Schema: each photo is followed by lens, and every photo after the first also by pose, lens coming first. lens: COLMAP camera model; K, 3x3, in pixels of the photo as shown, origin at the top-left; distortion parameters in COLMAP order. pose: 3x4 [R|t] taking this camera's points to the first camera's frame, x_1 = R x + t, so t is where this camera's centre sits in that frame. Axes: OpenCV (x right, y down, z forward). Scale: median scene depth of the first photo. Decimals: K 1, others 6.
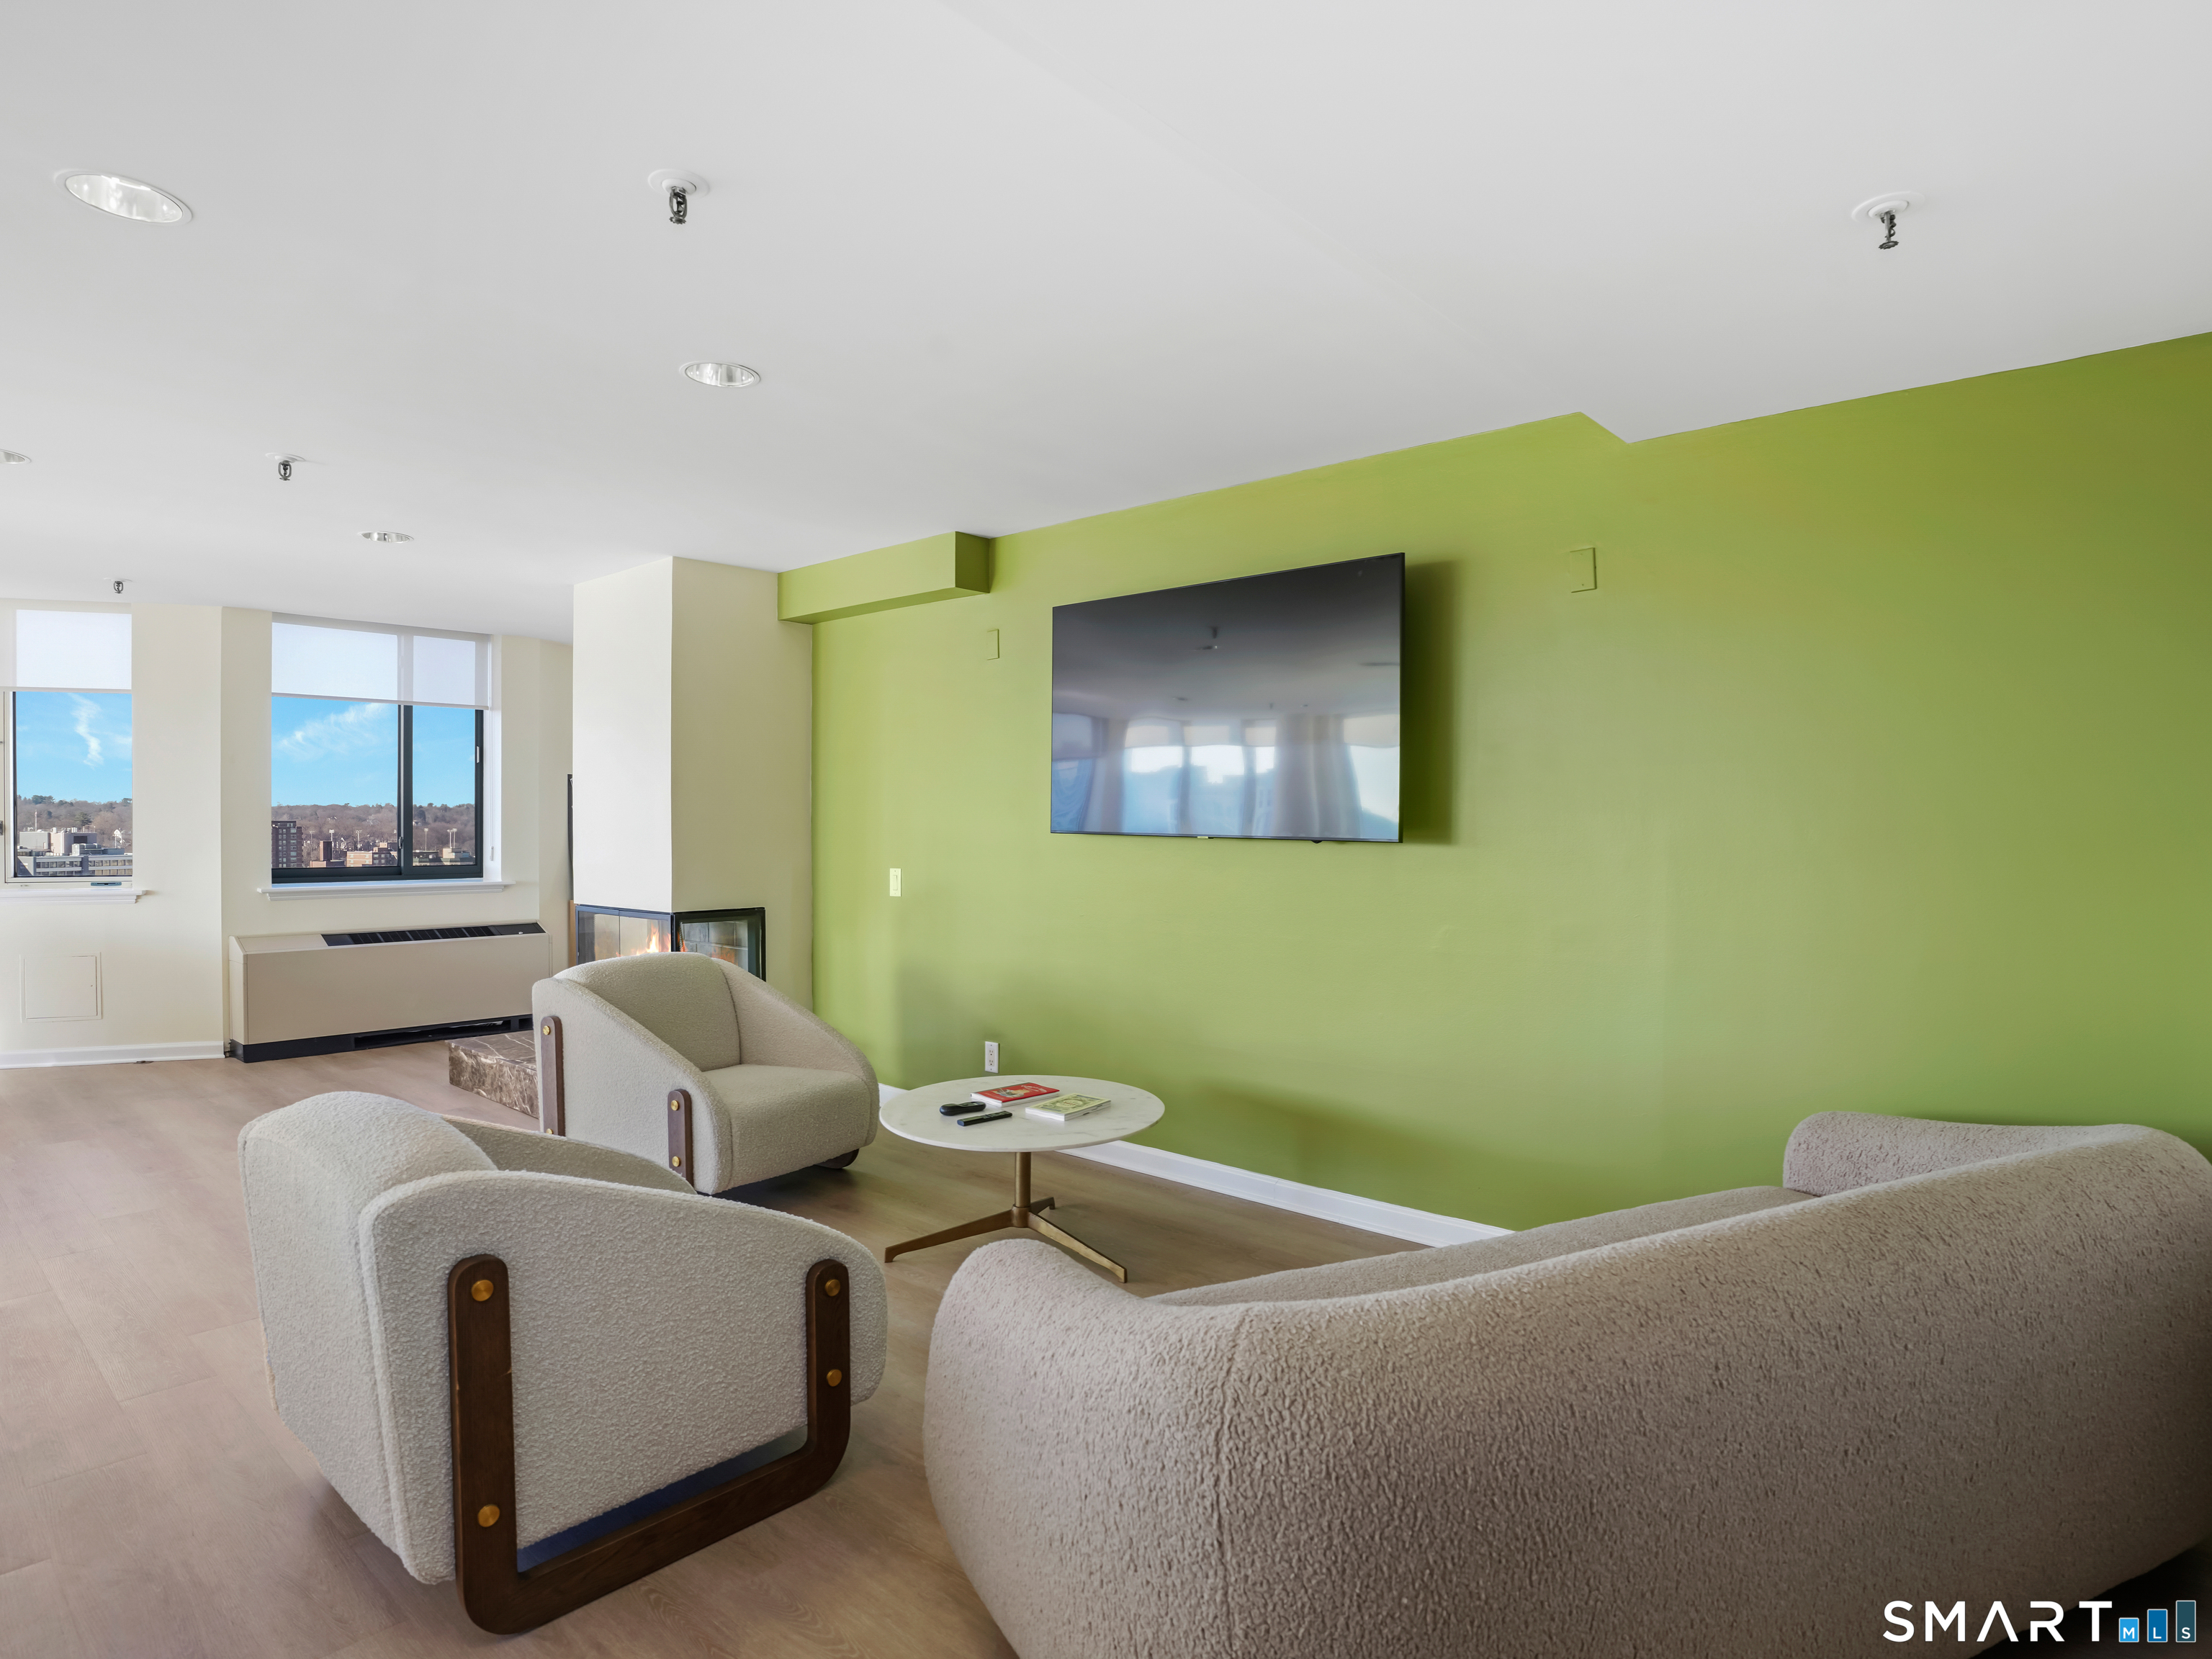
lens RADIAL K [[1230.5, 0, 1106.0], [0, 1230.5, 829.5], [0, 0, 1]] dist [-0.083860, 0.038592]
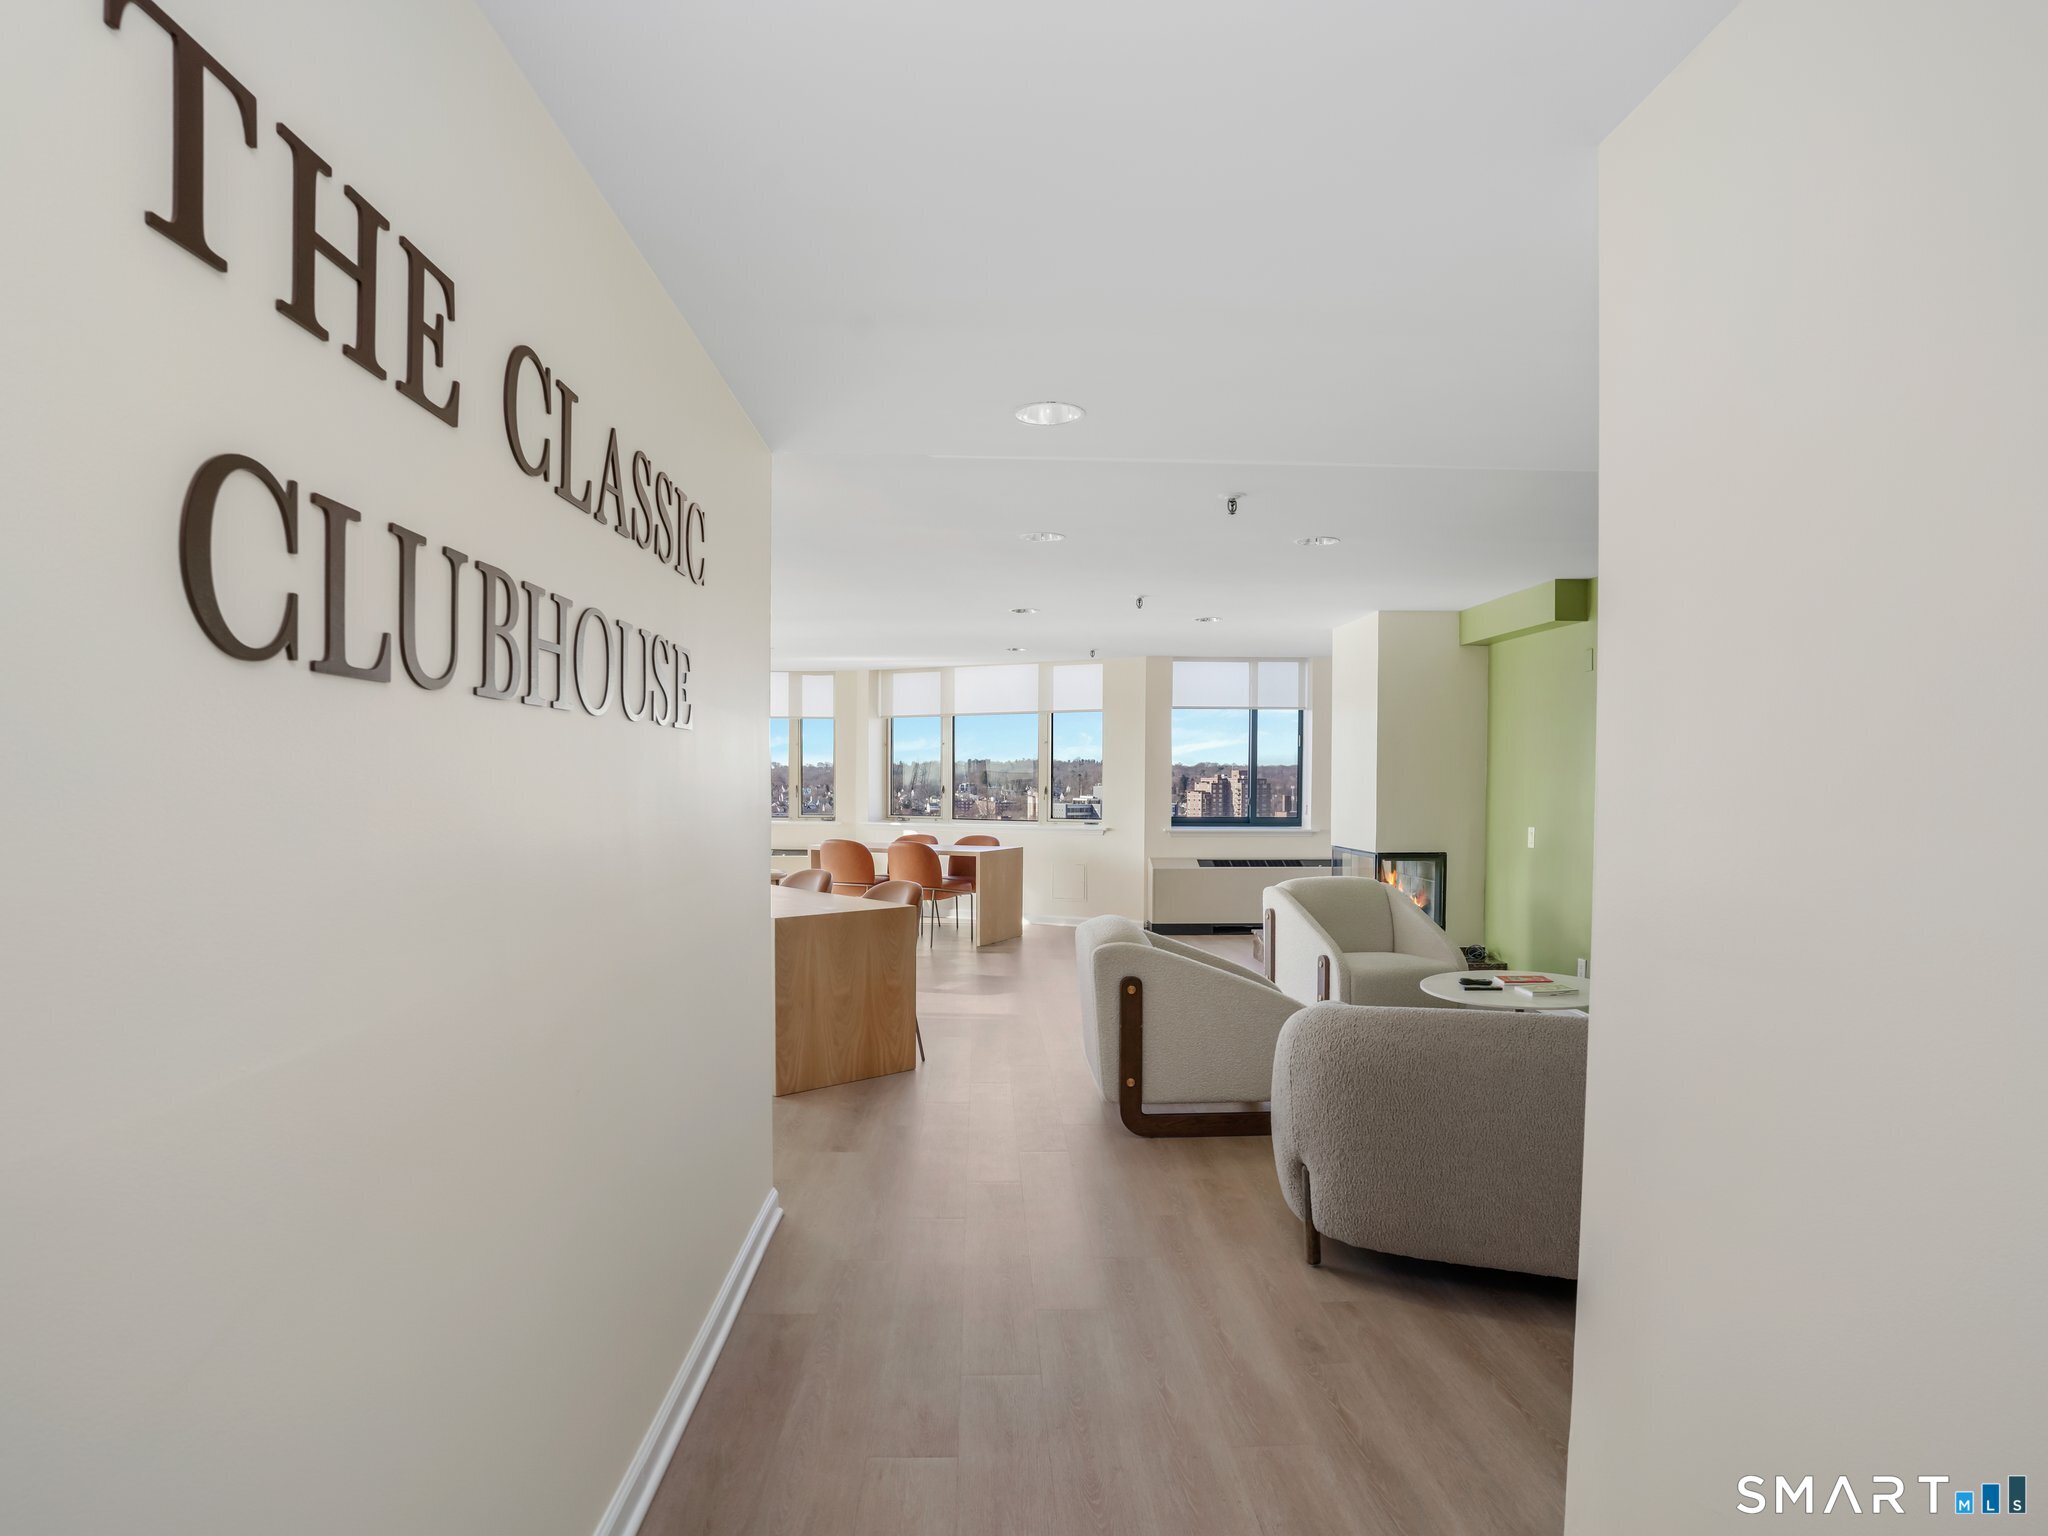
lens RADIAL K [[1139.3, 0, 1024.0], [0, 1139.3, 768.0], [0, 0, 1]] dist [-0.083860, 0.038592]
pose [[0.693417, -0.007202, -0.720500, 0.302889], [-0.005044, 0.999877, -0.014849, -0.010824], [0.720519, 0.013930, 0.693295, -0.235635]]
